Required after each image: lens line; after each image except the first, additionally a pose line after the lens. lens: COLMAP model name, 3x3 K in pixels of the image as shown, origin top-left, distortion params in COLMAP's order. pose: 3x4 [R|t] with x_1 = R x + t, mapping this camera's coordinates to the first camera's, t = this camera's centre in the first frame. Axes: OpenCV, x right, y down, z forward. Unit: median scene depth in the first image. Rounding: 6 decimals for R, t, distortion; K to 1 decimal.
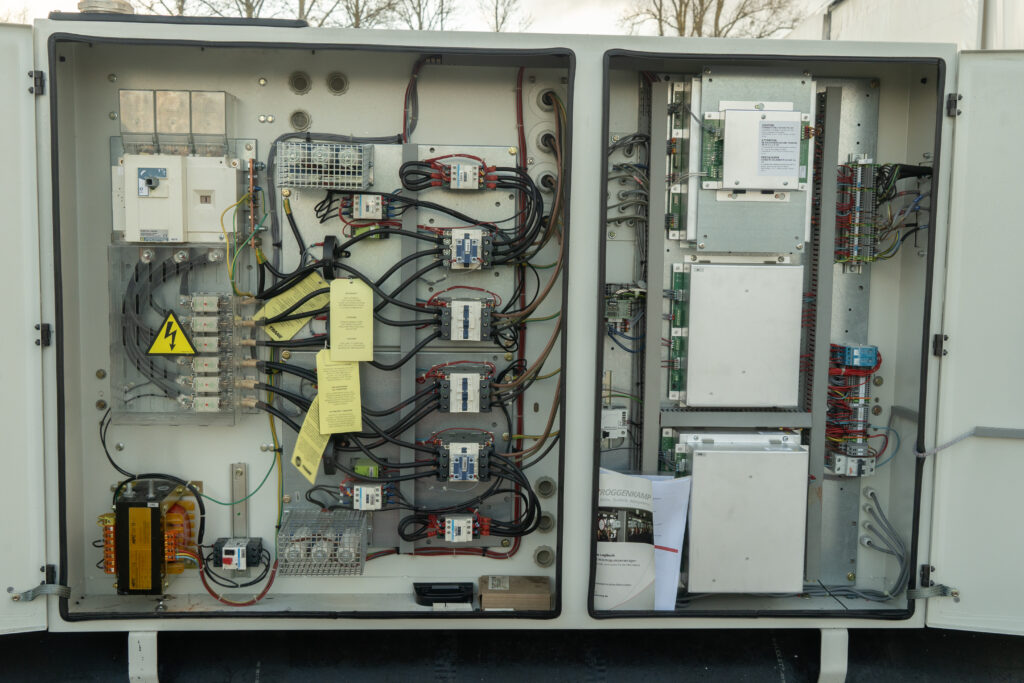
lens RADIAL K [[1099.1, 0, 512.1], [0, 1099.1, 338.0], [0, 0, 1]] dist [0.021049, 0.000000]
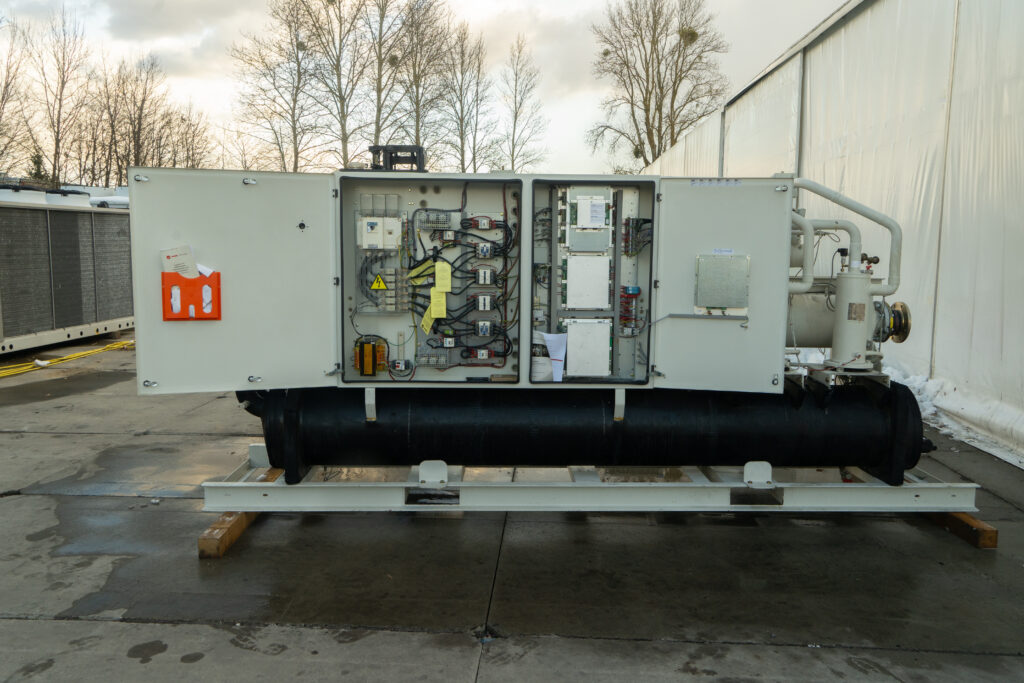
lens RADIAL K [[810.3, 0, 510.8], [0, 810.3, 341.3], [0, 0, 1]] dist [0.004001, -0.001591]
pose [[0.999707, -0.004551, -0.023775, 0.068725], [0.004754, 0.999953, 0.008493, 0.125345], [0.023735, -0.008604, 0.999681, -0.995030]]
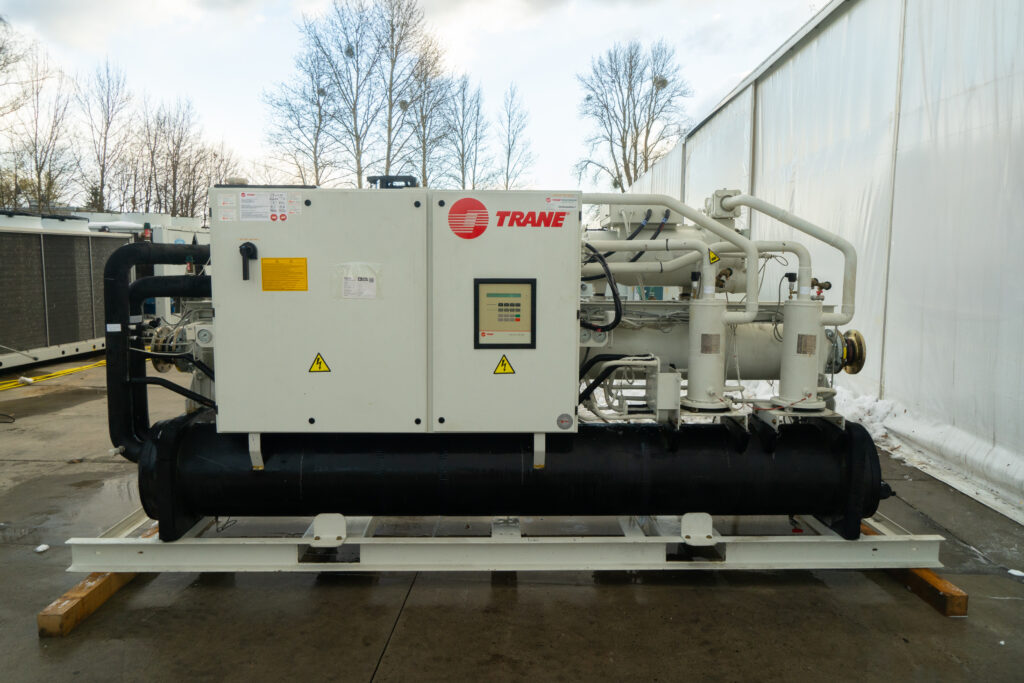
lens RADIAL K [[695.0, 0, 512.9], [0, 695.0, 337.9], [0, 0, 1]] dist [-0.008997, -0.001074]
pose [[0.999734, -0.006562, -0.022088, 0.264211], [0.006479, 0.999972, -0.003834, 0.060789], [0.022112, 0.003690, 0.999749, -0.509530]]
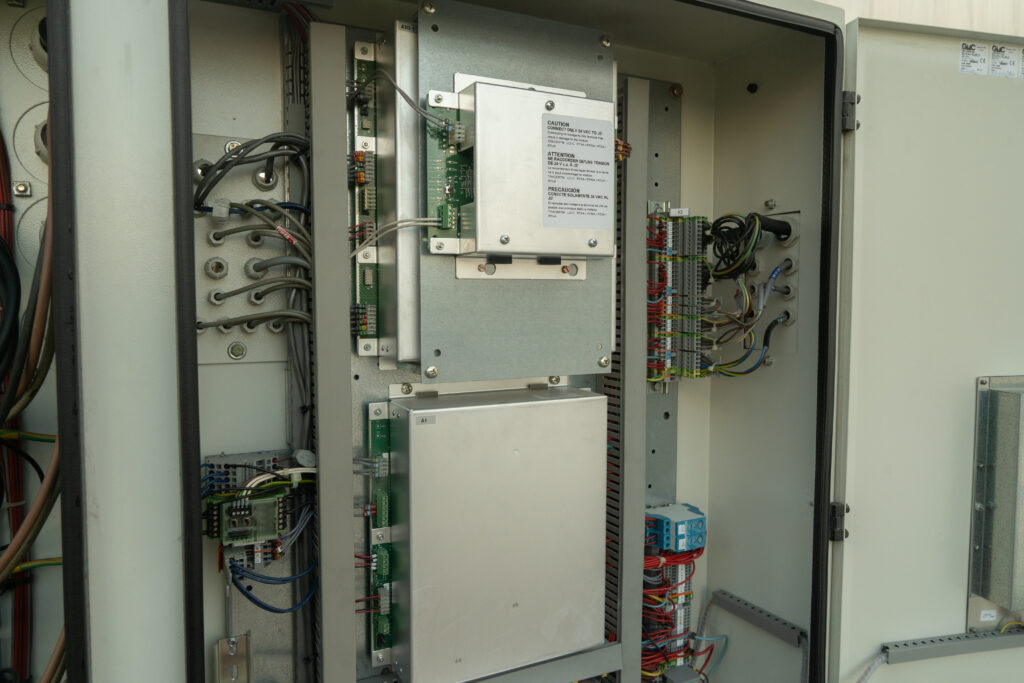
lens RADIAL K [[695.0, 0, 510.6], [0, 695.0, 325.5], [0, 0, 1]] dist [-0.008997, -0.001074]
pose [[0.918811, -0.034516, 0.393185, 0.084429], [0.058469, 0.997081, -0.049104, -0.085708], [-0.390342, 0.068106, 0.918147, 0.695769]]
